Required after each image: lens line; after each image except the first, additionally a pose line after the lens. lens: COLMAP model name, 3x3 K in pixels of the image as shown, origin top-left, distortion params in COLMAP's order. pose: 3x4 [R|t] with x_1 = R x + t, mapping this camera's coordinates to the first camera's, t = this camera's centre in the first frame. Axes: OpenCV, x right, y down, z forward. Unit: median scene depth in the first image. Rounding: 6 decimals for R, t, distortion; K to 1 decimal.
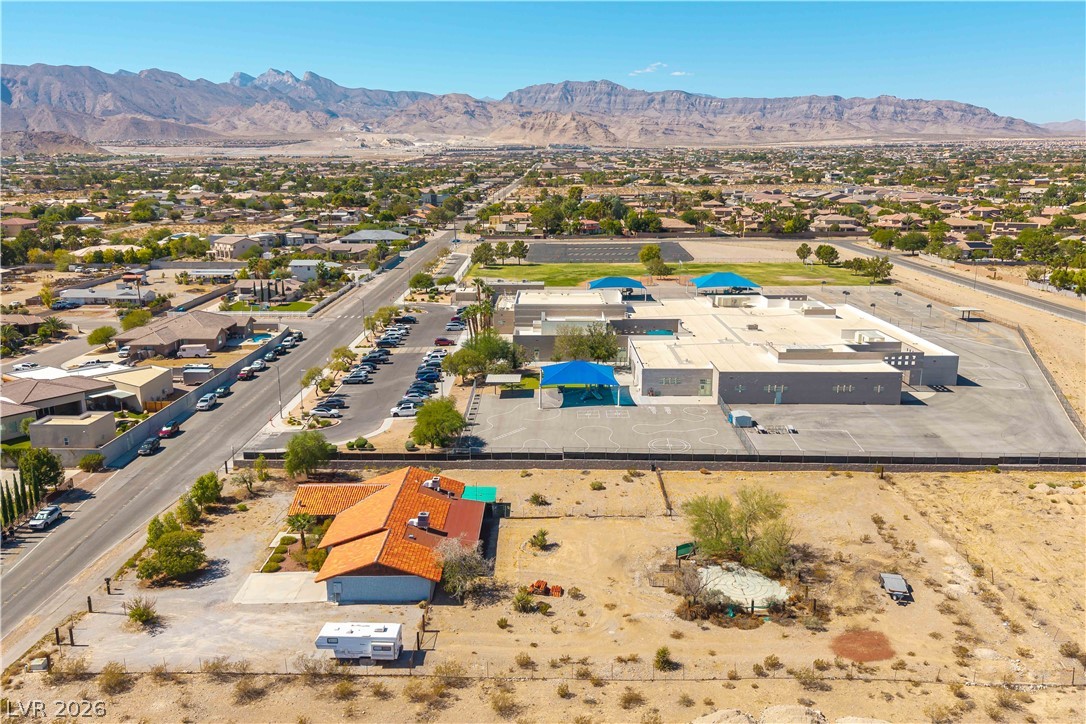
lens RADIAL K [[875.6, 0, 552.7], [0, 875.6, 360.9], [0, 0, 1]] dist [0.030473, 0.001249]
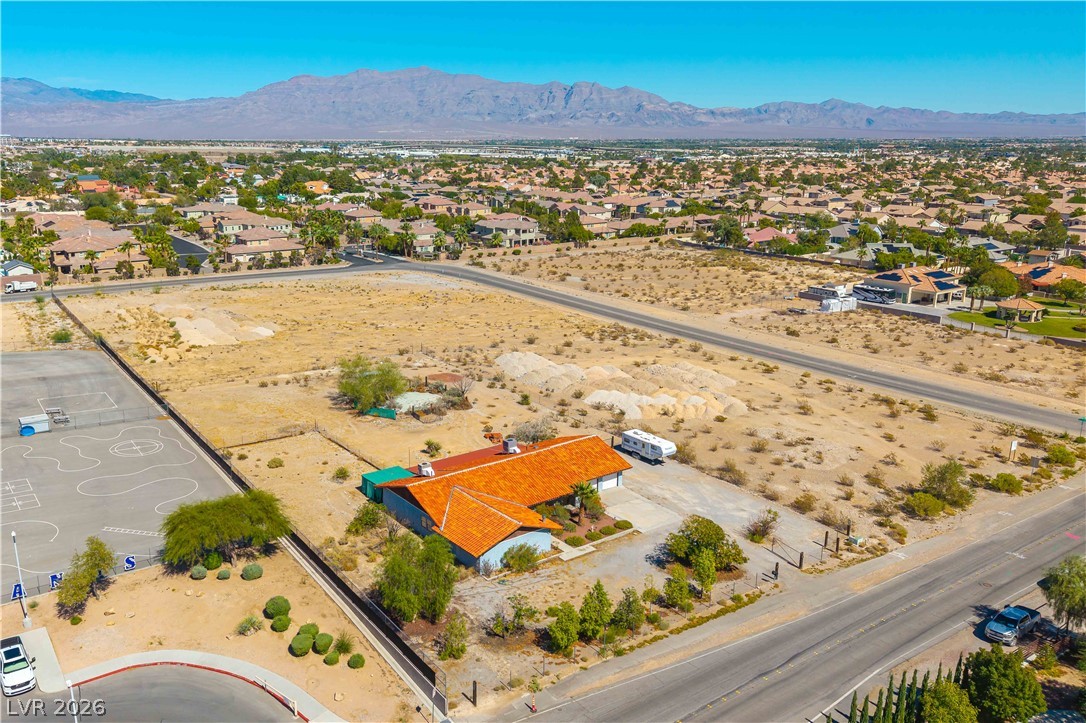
lens RADIAL K [[886.0, 0, 463.0], [0, 886.0, 362.1], [0, 0, 1]] dist [0.041084, 0.001435]
pose [[-0.551451, -0.205556, 0.808485, -1.071167], [0.190556, 0.912503, 0.361976, -0.340688], [-0.812152, 0.353674, -0.464031, 1.690401]]
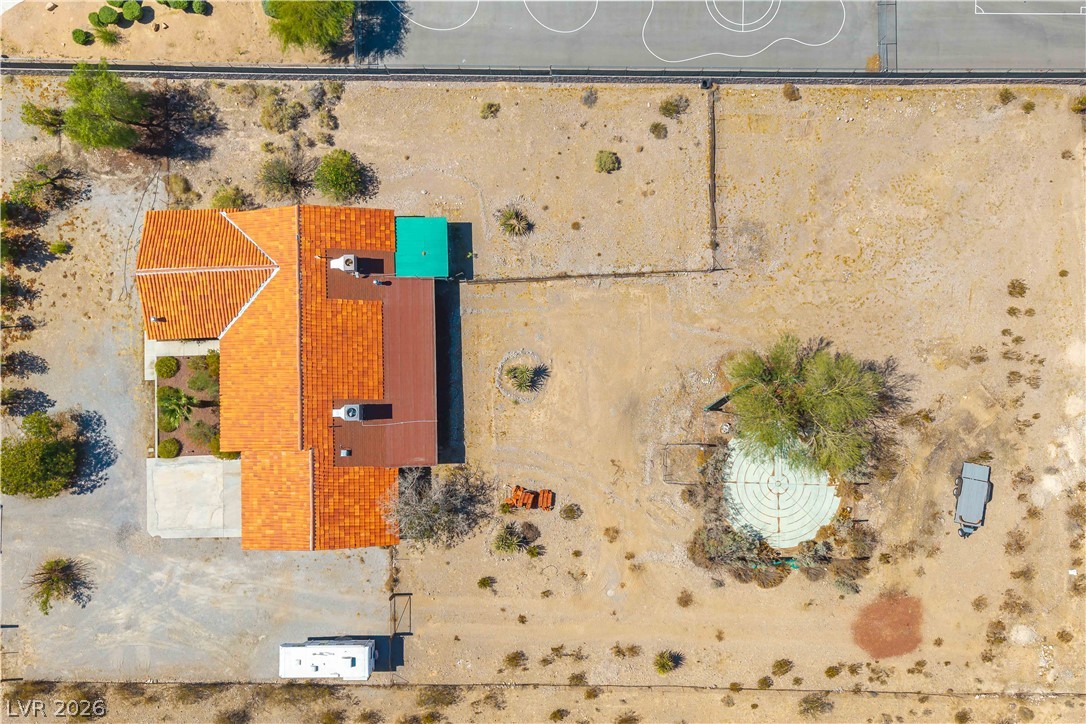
lens RADIAL K [[812.8, 0, 543.0], [0, 812.8, 362.0], [0, 0, 1]] dist [0.026152, -0.001821]
pose [[0.999827, -0.017734, 0.005540, -0.000521], [-0.000575, 0.268495, 0.963281, -0.512059], [-0.018570, -0.963118, 0.268439, 0.970934]]
